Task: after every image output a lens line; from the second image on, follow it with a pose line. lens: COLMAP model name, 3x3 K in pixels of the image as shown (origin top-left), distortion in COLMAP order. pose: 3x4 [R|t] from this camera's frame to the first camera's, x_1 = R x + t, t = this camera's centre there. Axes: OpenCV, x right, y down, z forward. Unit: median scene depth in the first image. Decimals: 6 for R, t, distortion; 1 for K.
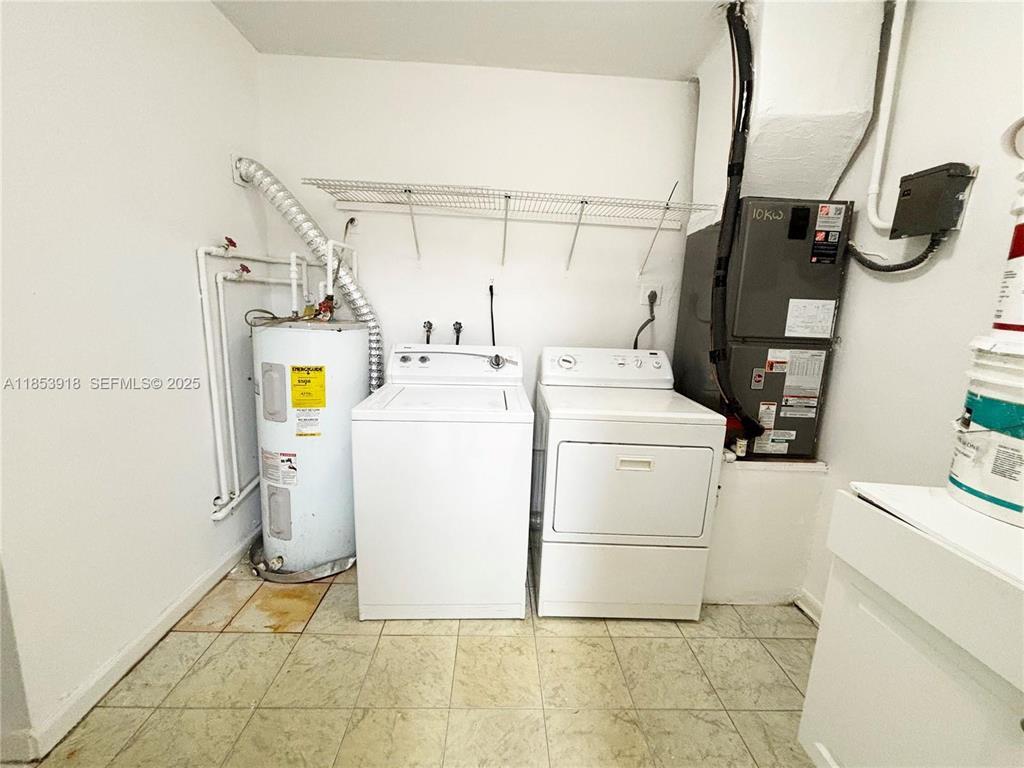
lens RADIAL K [[413.5, 0, 513.2], [0, 413.5, 383.7], [0, 0, 1]] dist [-0.000306, 0.000675]
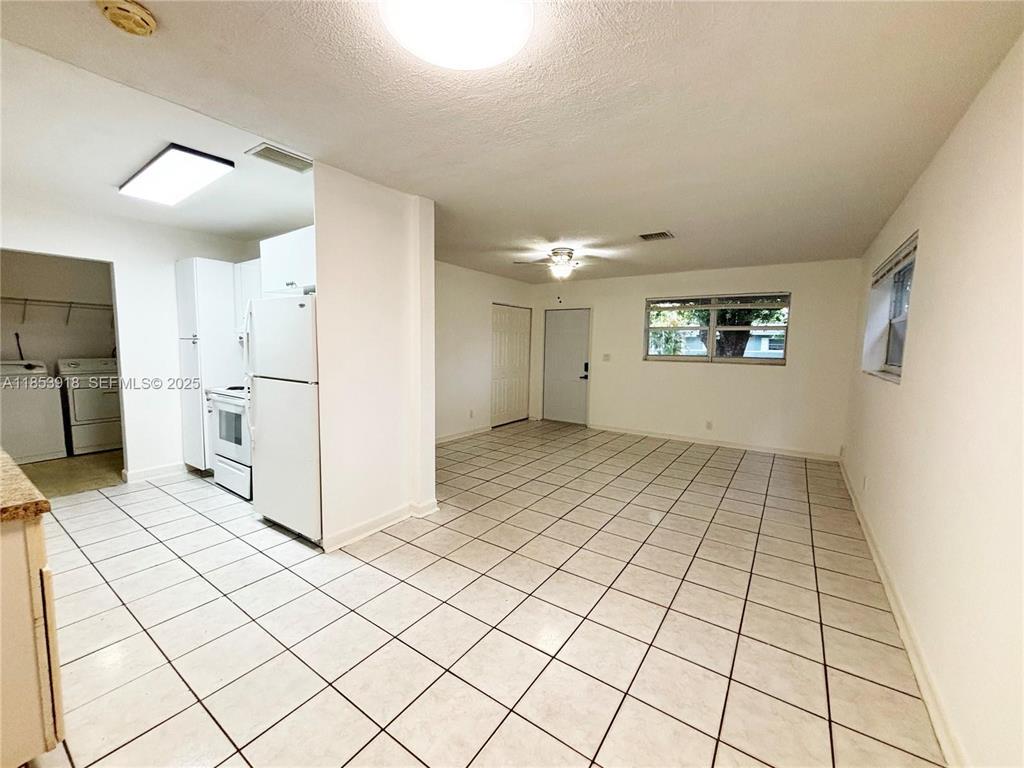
lens RADIAL K [[413.5, 0, 514.1], [0, 413.5, 383.8], [0, 0, 1]] dist [-0.000306, 0.000675]
pose [[0.595843, -0.114827, 0.794849, -0.277601], [0.142102, 0.989183, 0.036377, 0.346780], [-0.790429, 0.091275, 0.605715, -2.570898]]
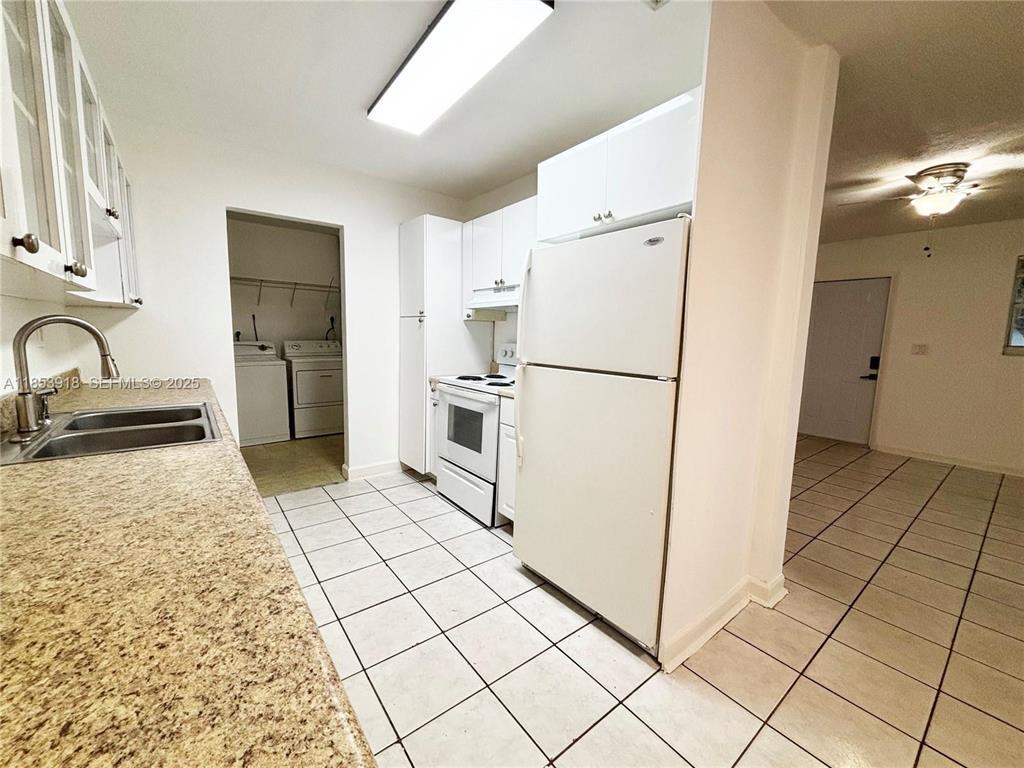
lens RADIAL K [[413.5, 0, 506.6], [0, 413.5, 382.5], [0, 0, 1]] dist [-0.000306, 0.000675]
pose [[0.815498, -0.098843, 0.570257, -0.269946], [0.110927, 0.993735, 0.013614, 0.266516], [-0.568030, 0.052154, 0.821354, -1.714213]]
